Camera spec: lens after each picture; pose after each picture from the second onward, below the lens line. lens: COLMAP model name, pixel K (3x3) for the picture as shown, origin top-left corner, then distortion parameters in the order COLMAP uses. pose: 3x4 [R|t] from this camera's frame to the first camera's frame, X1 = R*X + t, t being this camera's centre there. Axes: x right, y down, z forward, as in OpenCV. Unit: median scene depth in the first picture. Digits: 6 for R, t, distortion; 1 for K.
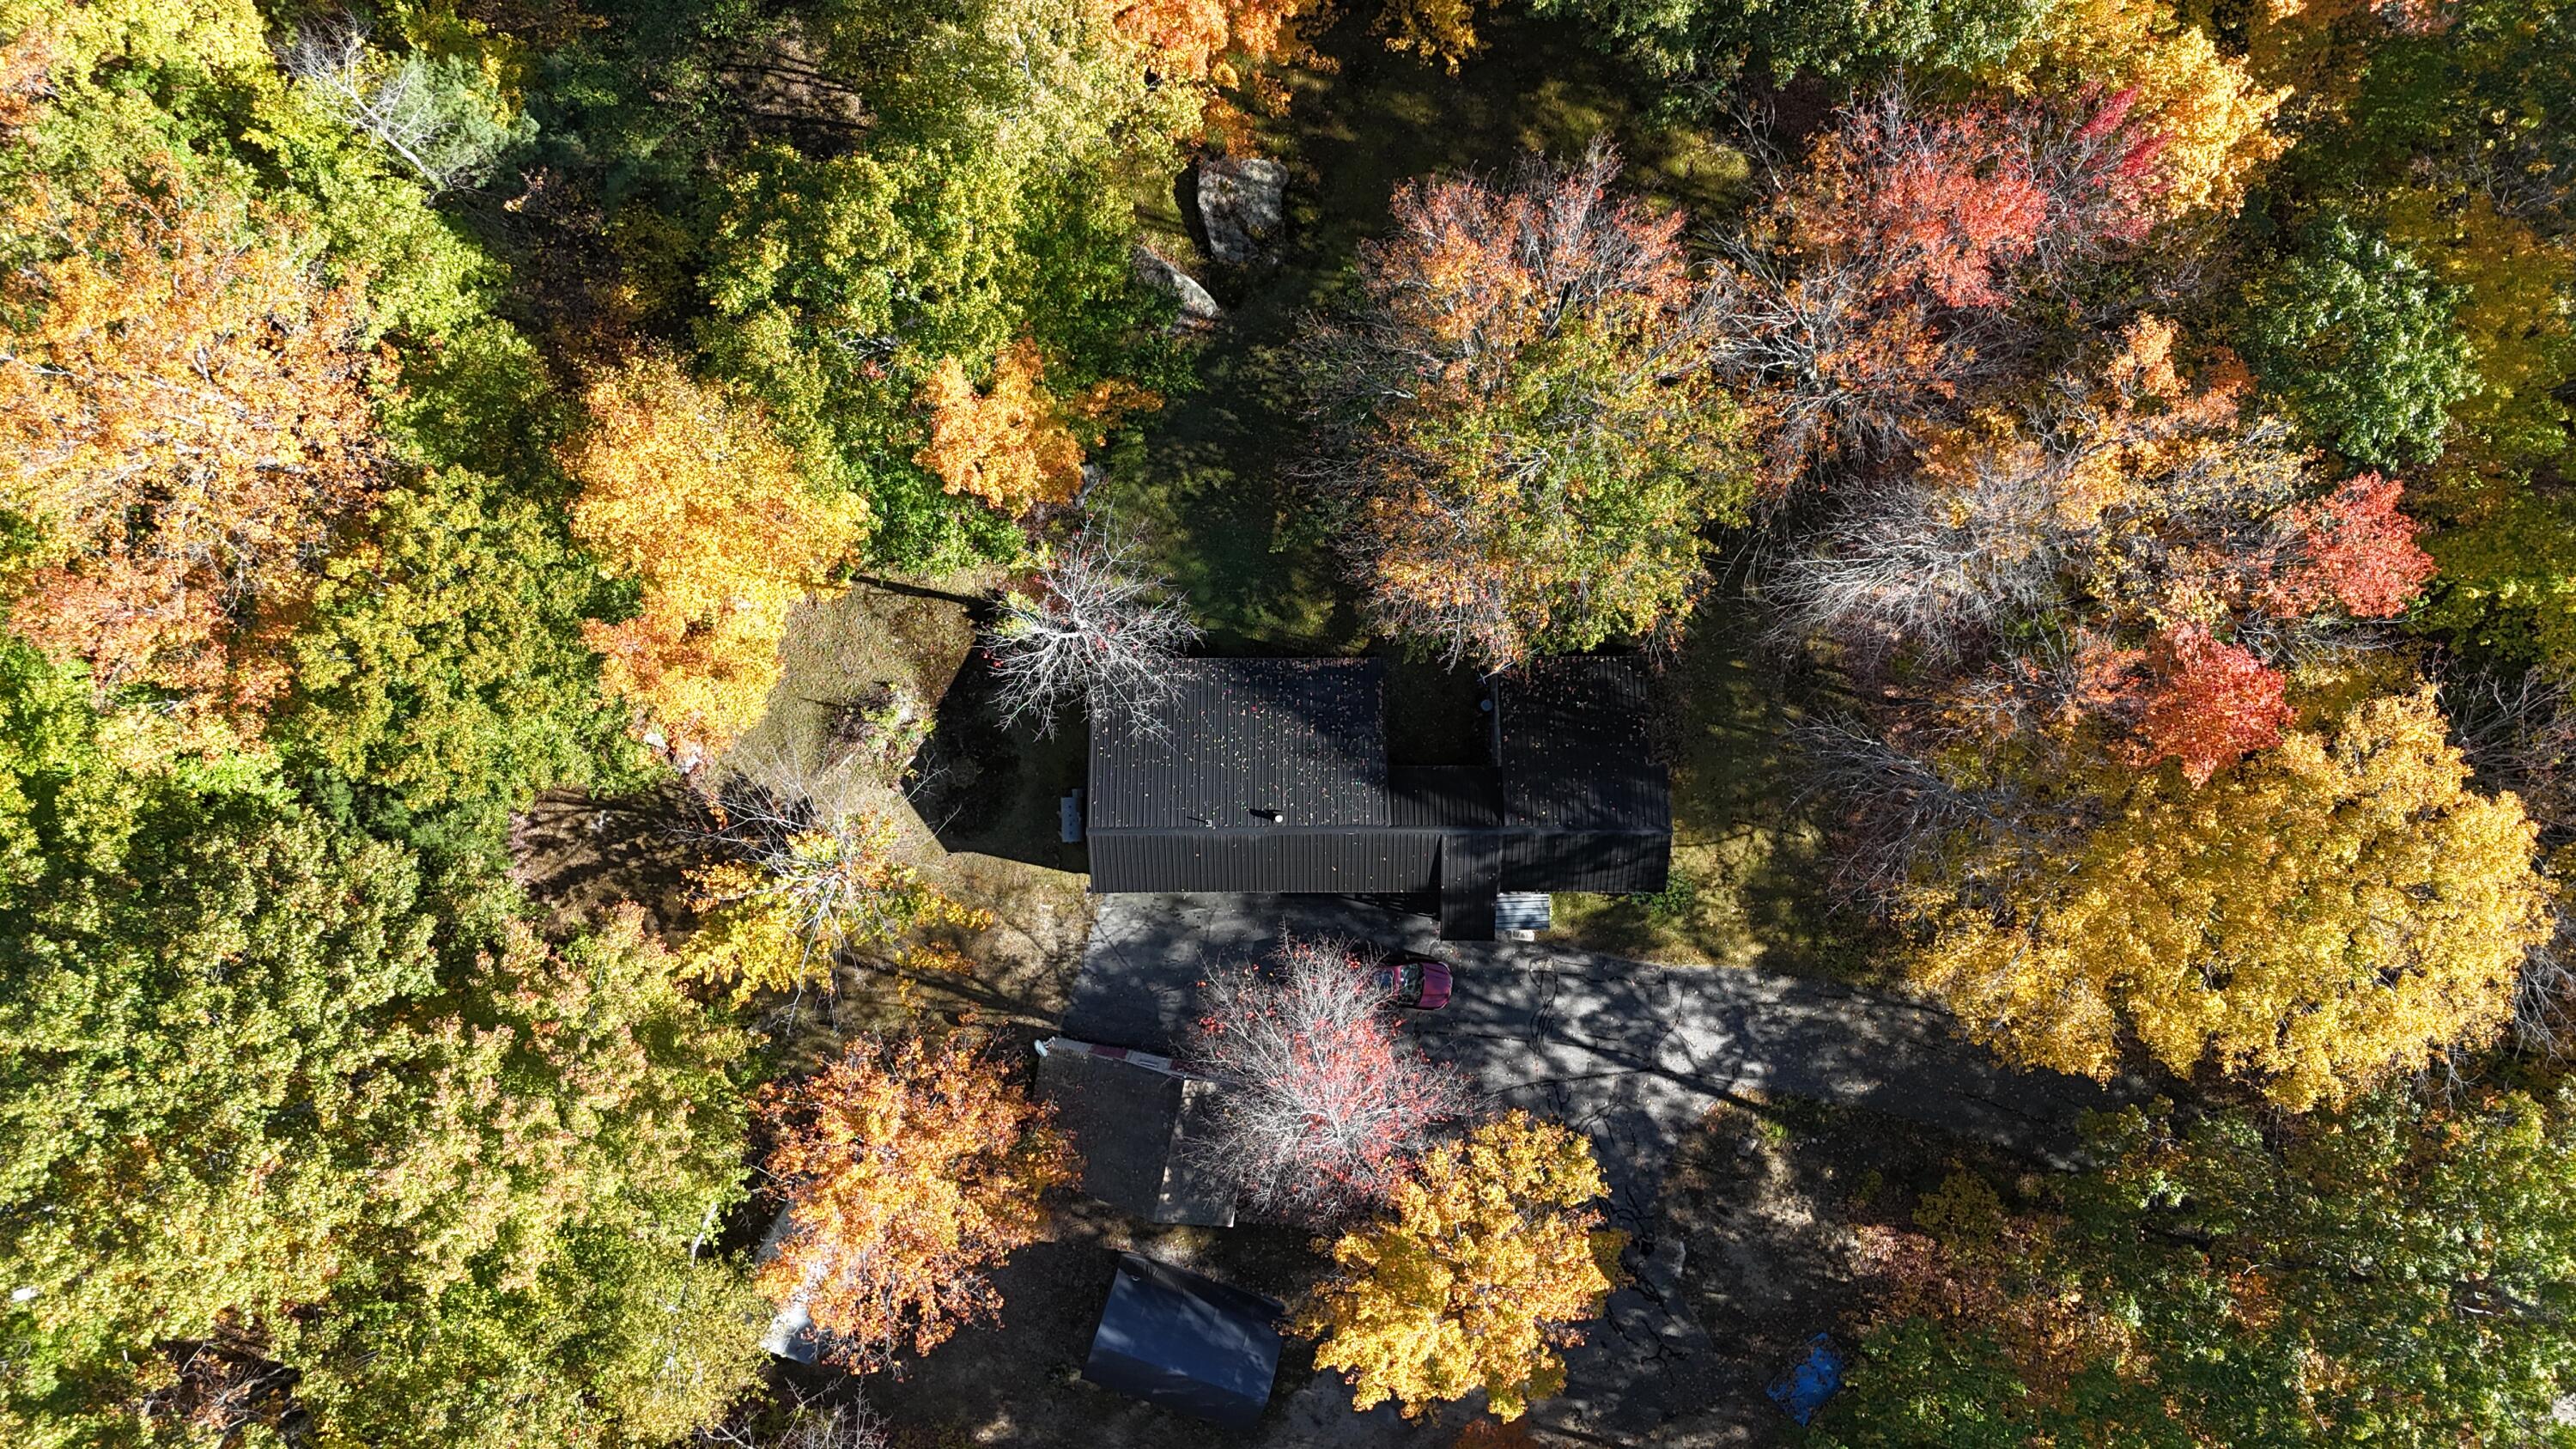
lens RADIAL K [[1770.2, 0, 1264.6], [0, 1770.2, 728.5], [0, 0, 1]] dist [-0.009560, -0.000669]
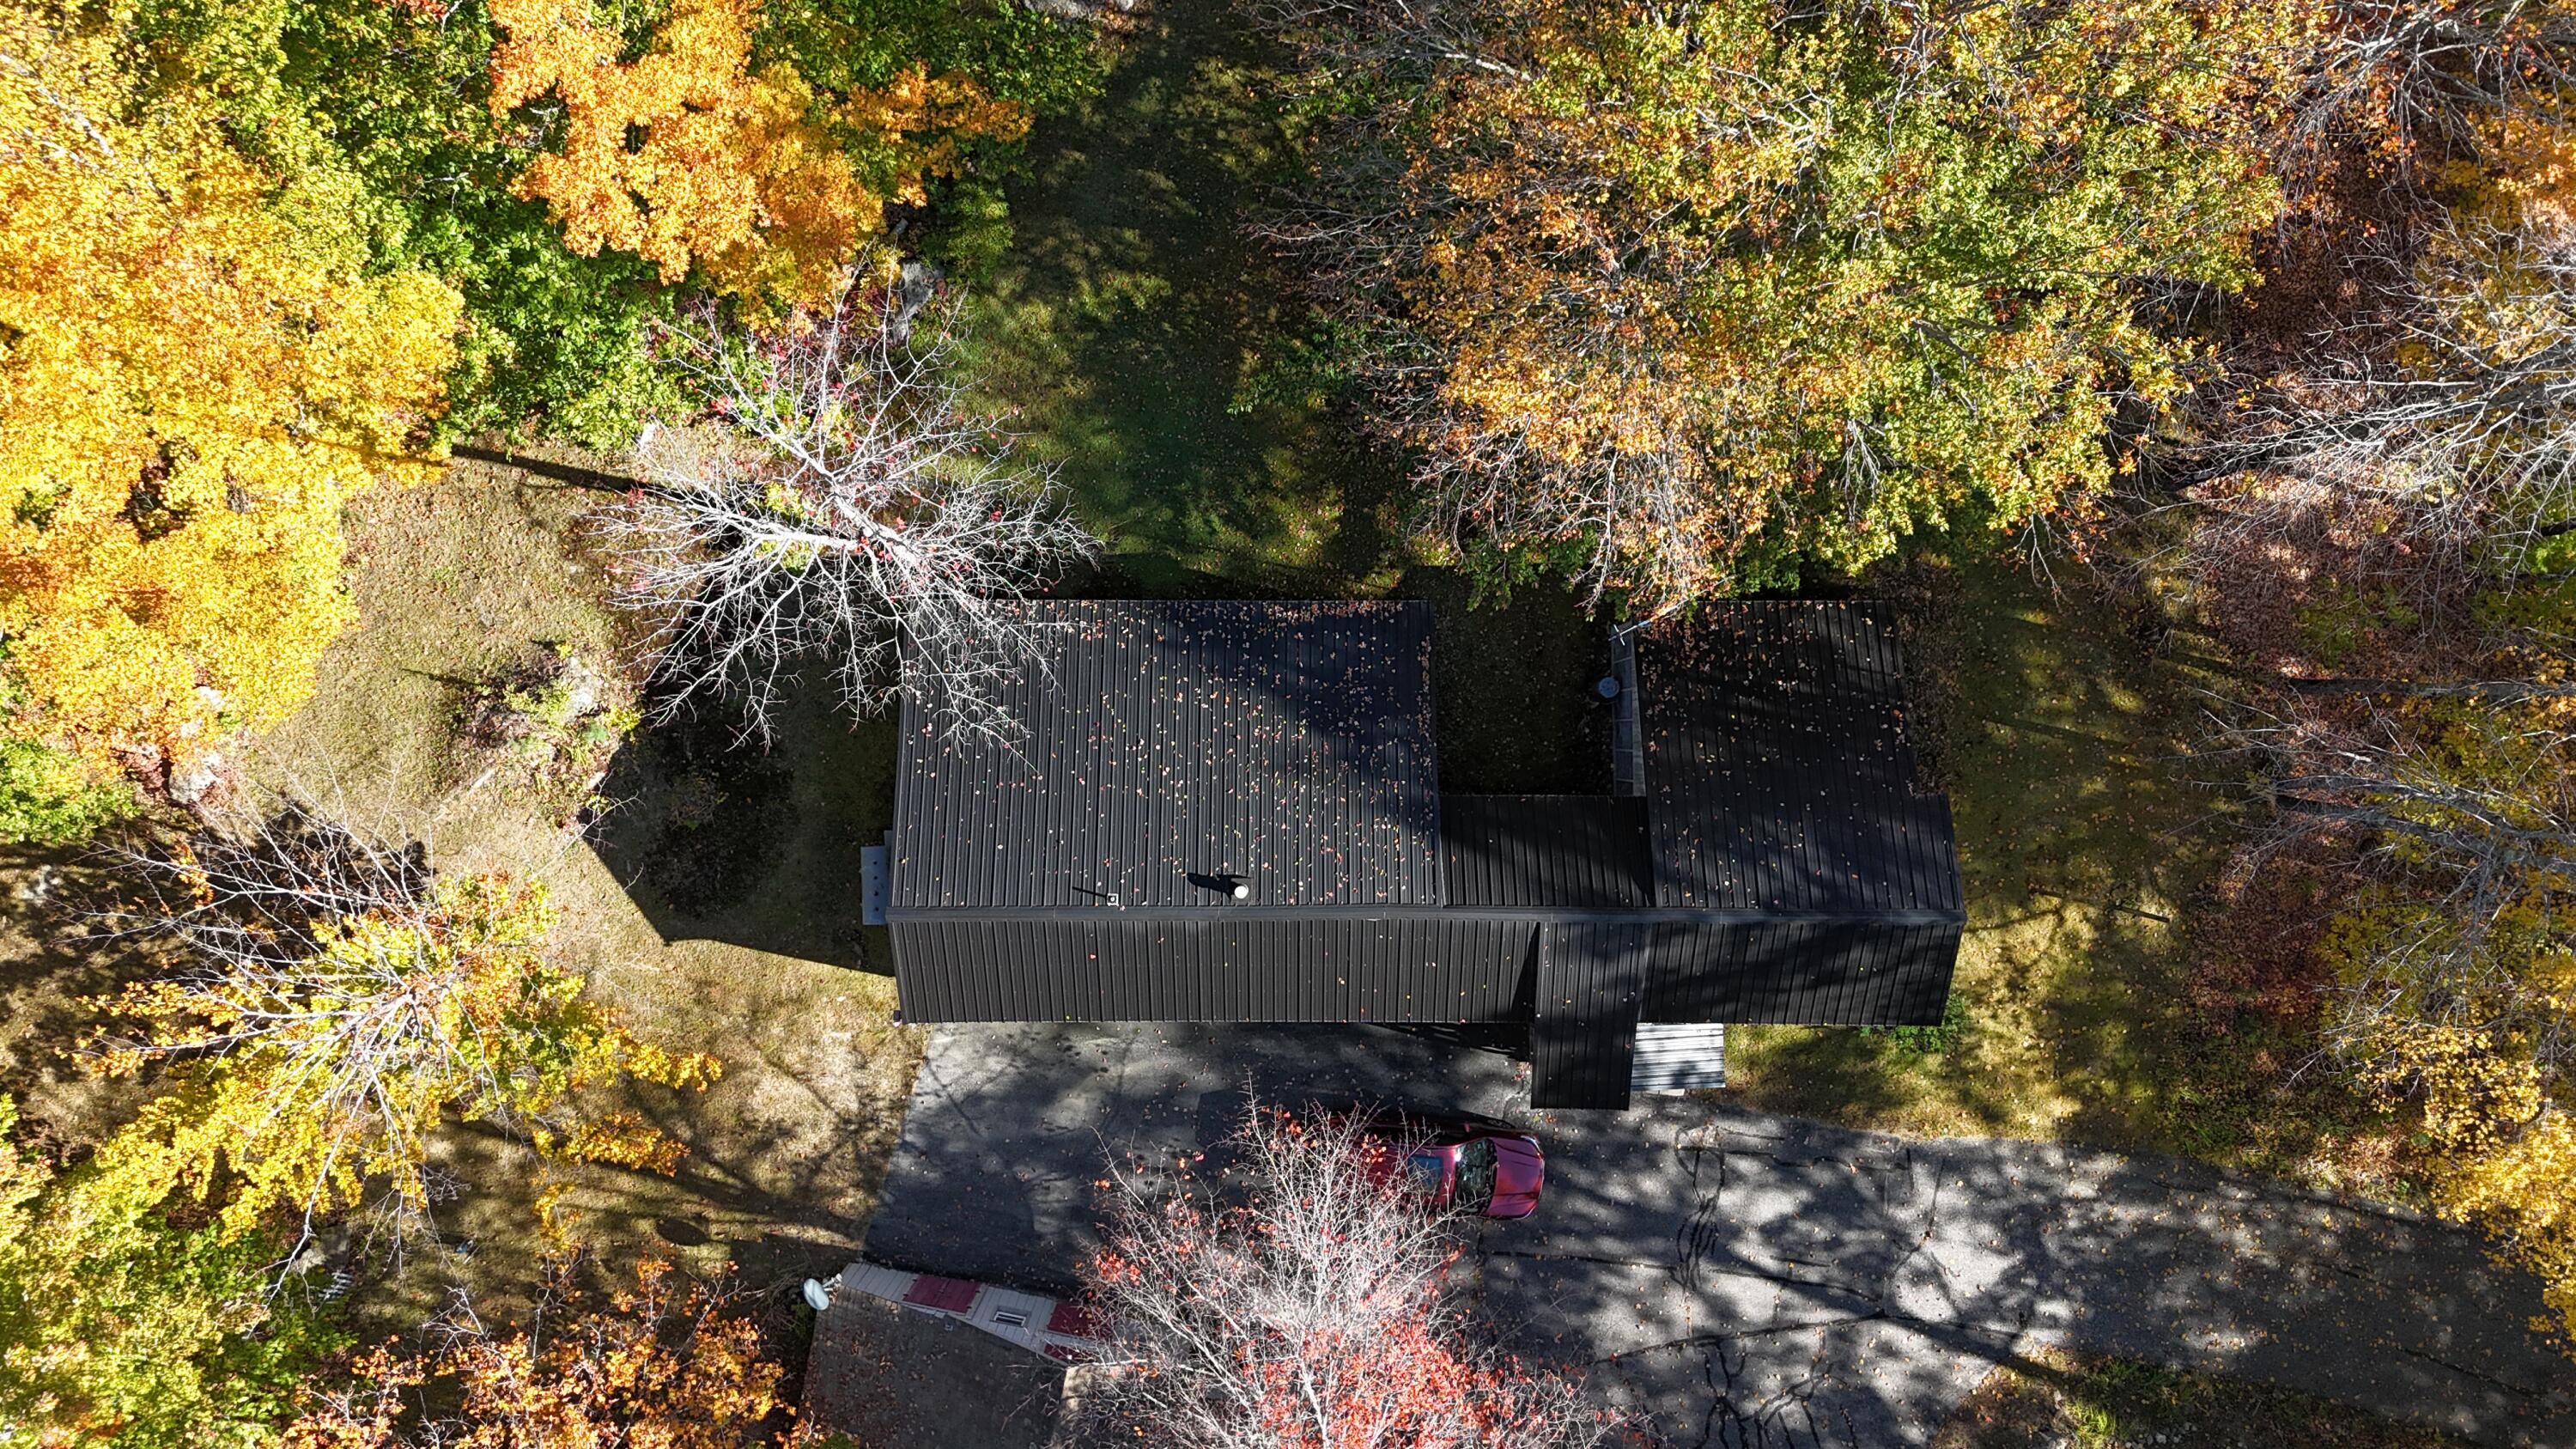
lens RADIAL K [[1770.2, 0, 1222.0], [0, 1770.2, 766.7], [0, 0, 1]] dist [-0.009560, -0.000669]
pose [[0.999854, 0.004100, -0.016579, 0.011235], [-0.003735, 0.999750, 0.022028, 0.000634], [0.016665, -0.021963, 0.999620, 0.454819]]
